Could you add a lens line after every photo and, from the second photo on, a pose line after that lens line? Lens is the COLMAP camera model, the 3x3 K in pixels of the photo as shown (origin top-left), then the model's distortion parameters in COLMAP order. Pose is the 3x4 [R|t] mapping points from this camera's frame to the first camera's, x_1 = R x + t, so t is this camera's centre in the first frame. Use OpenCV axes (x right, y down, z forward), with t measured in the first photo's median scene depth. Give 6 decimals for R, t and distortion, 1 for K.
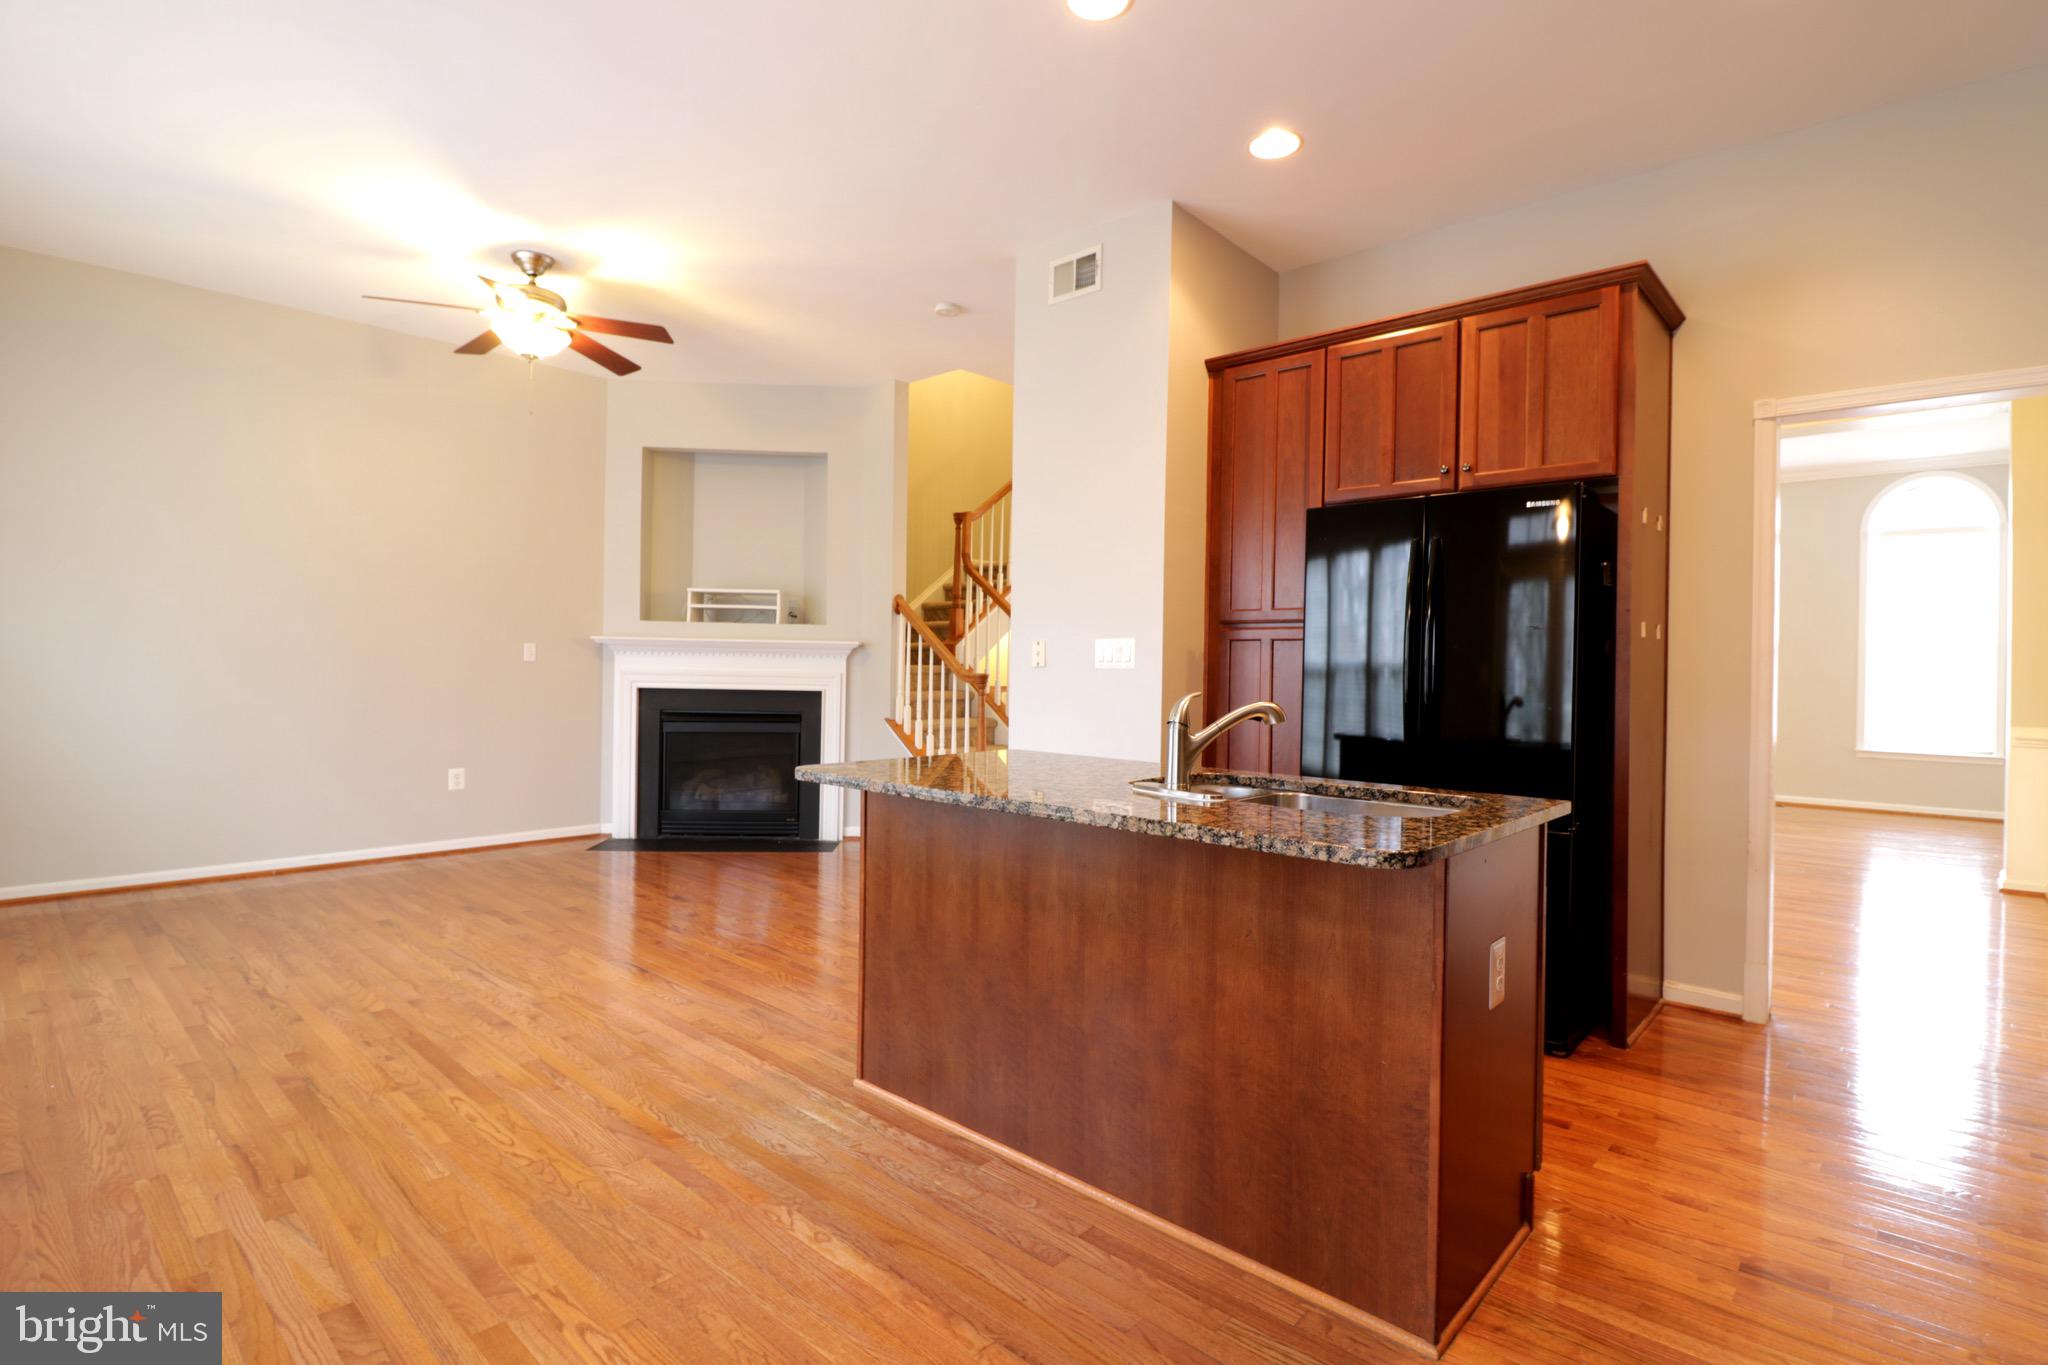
lens RADIAL K [[987.6, 0, 1029.1], [0, 987.6, 669.7], [0, 0, 1]] dist [-0.001566, -0.010472]
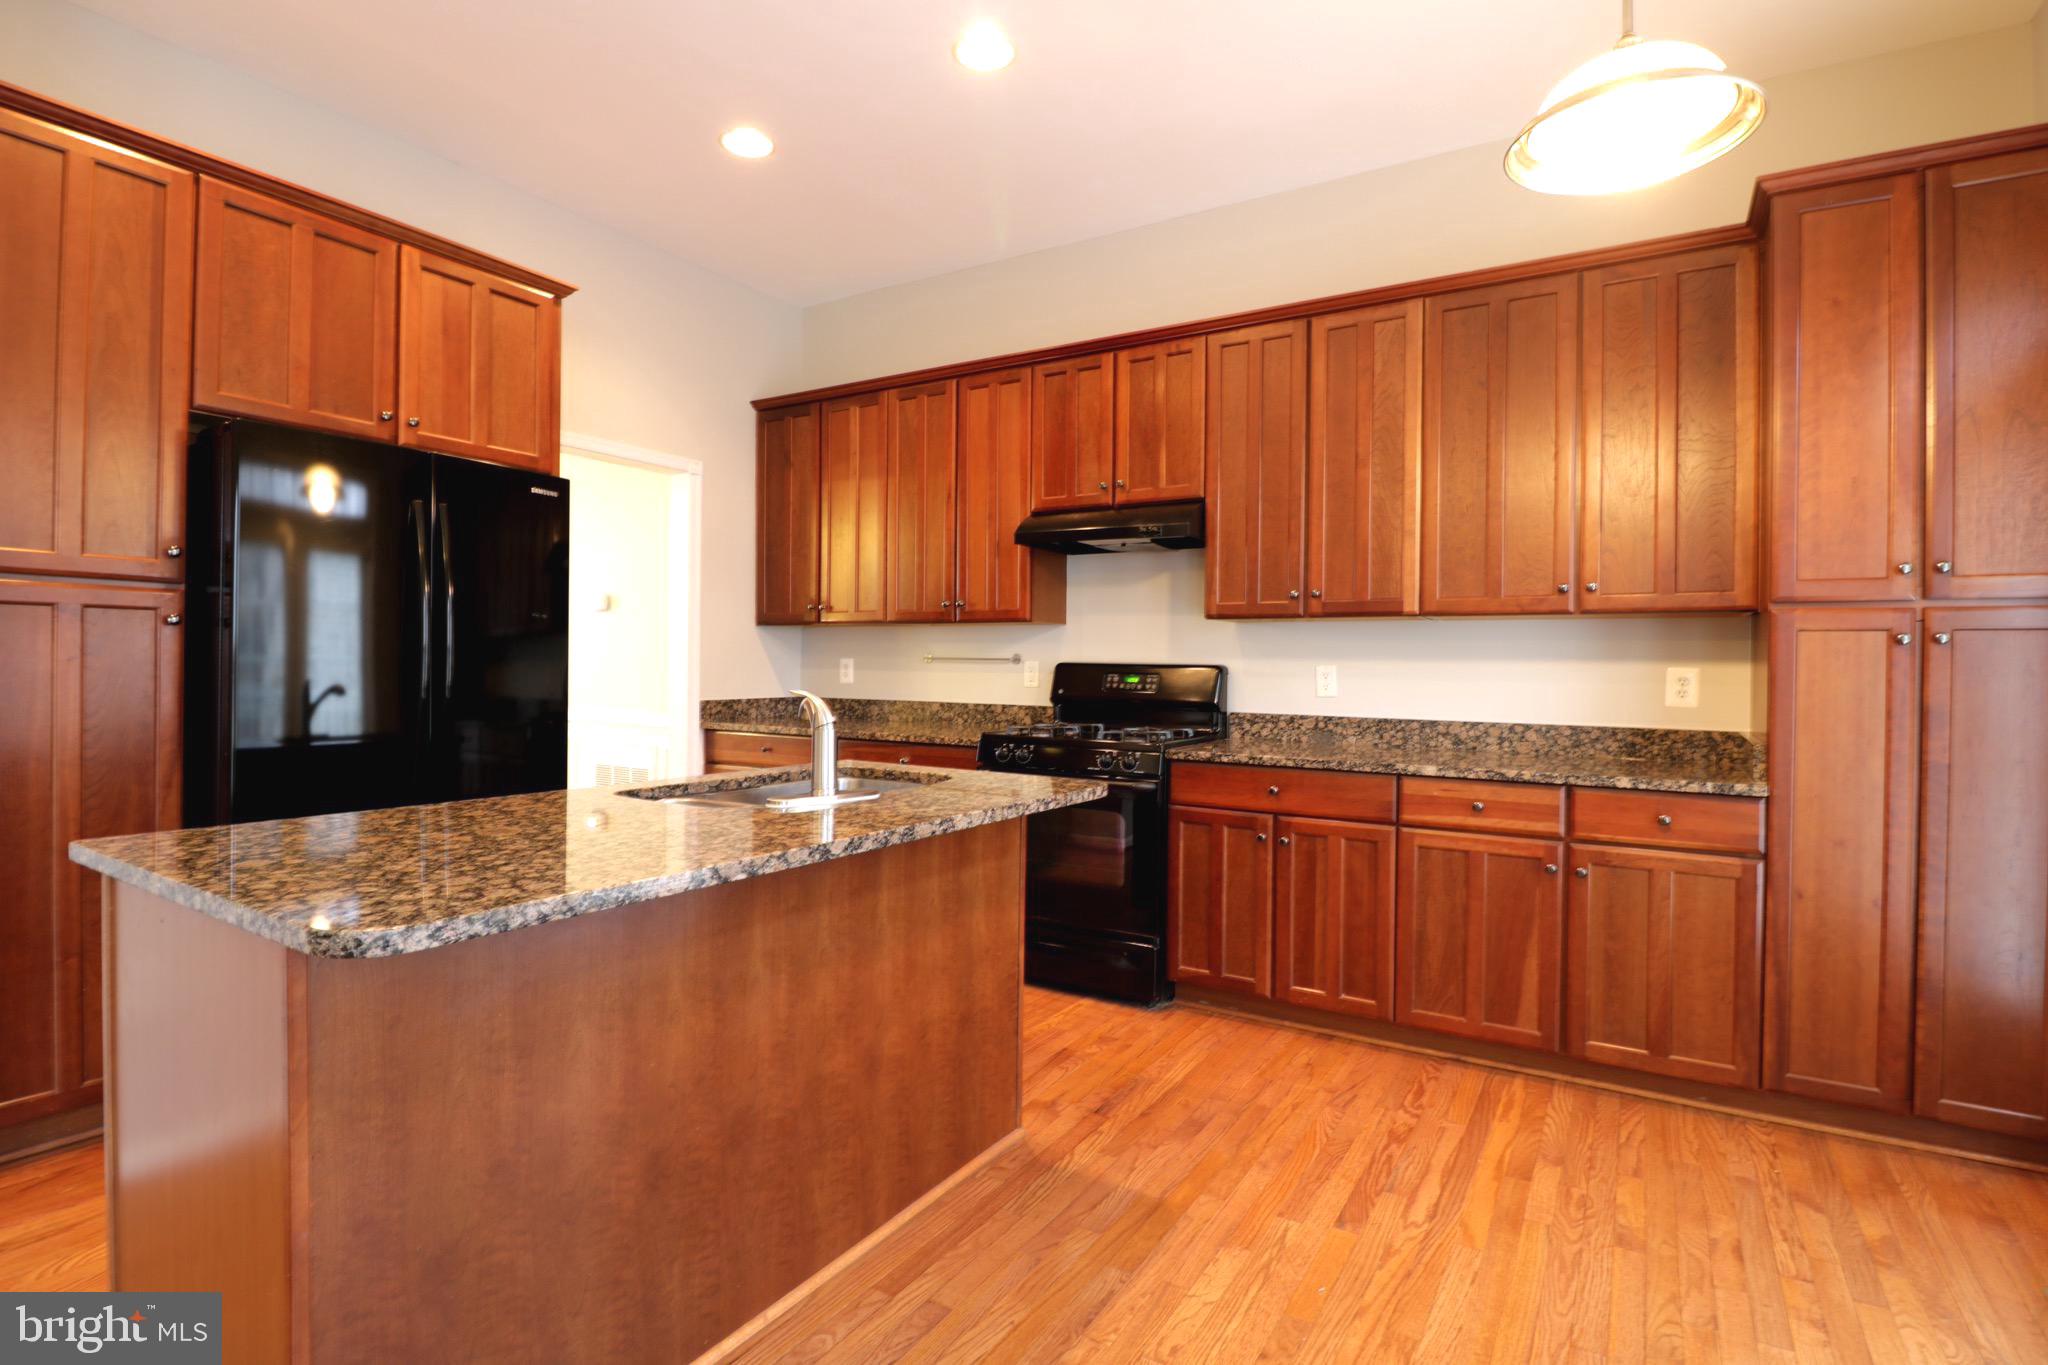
lens RADIAL K [[987.6, 0, 1029.7], [0, 987.6, 669.6], [0, 0, 1]] dist [-0.001566, -0.010472]
pose [[-0.180607, -0.020063, 0.983351, -0.563862], [-0.012256, 0.999760, 0.018147, -0.011500], [-0.983479, -0.008775, -0.180810, 0.693725]]
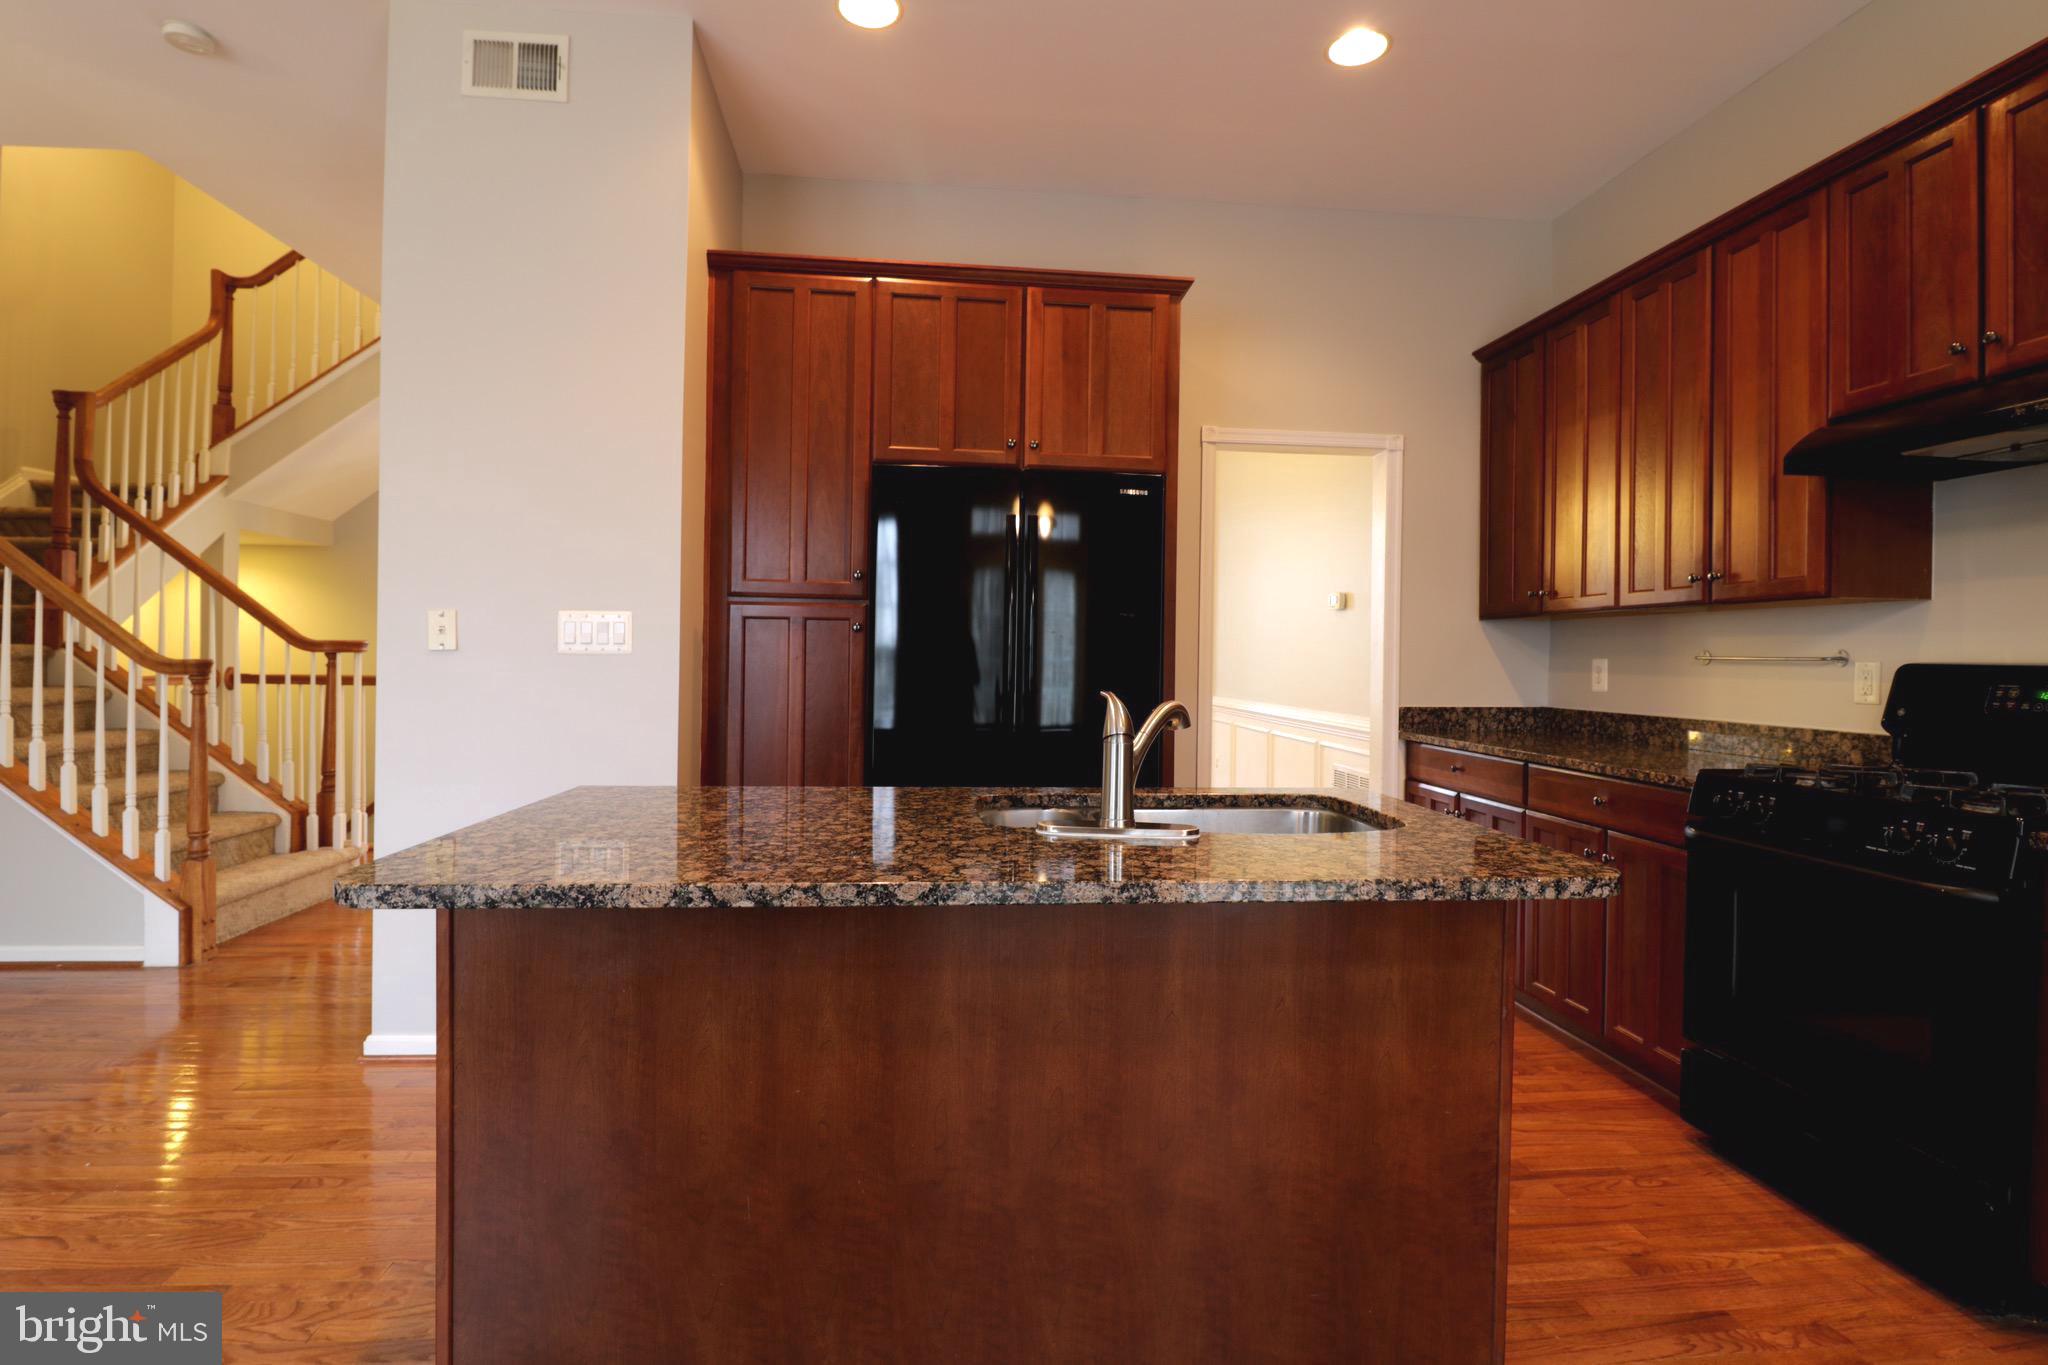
lens RADIAL K [[987.6, 0, 1031.5], [0, 987.6, 667.9], [0, 0, 1]] dist [-0.001566, -0.010472]
pose [[0.667417, -0.011403, 0.744597, -0.305371], [-0.003021, 0.999833, 0.018020, -0.005938], [-0.744678, -0.014277, 0.667271, 0.399646]]
